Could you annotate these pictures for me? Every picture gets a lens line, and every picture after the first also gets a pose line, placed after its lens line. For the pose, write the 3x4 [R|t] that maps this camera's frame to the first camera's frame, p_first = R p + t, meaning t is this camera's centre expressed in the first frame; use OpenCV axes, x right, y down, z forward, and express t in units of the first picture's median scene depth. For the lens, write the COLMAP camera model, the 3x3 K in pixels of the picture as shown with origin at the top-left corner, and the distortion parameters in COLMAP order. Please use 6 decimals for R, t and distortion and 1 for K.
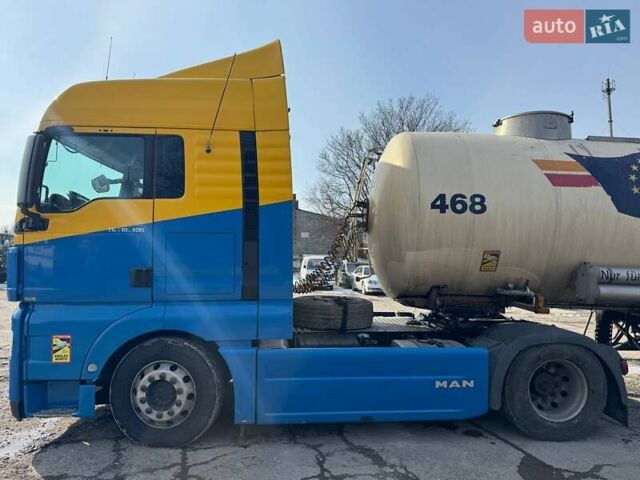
lens RADIAL K [[465.6, 0, 320.0], [0, 465.6, 240.0], [0, 0, 1]] dist [0.001160, 0.000090]
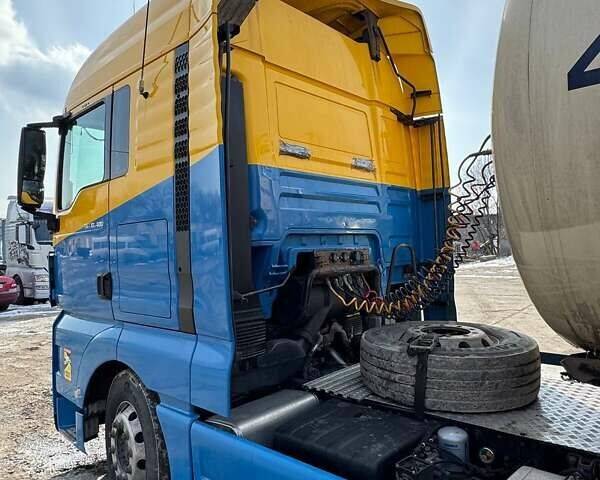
lens RADIAL K [[453.2, 0, 299.9], [0, 453.2, 257.9], [0, 0, 1]] dist [0.000568, 0.001636]
pose [[0.680021, -0.018696, -0.732954, 0.361183], [0.046322, 0.998773, 0.017500, 0.032736], [0.731728, -0.045853, 0.680053, 0.713969]]
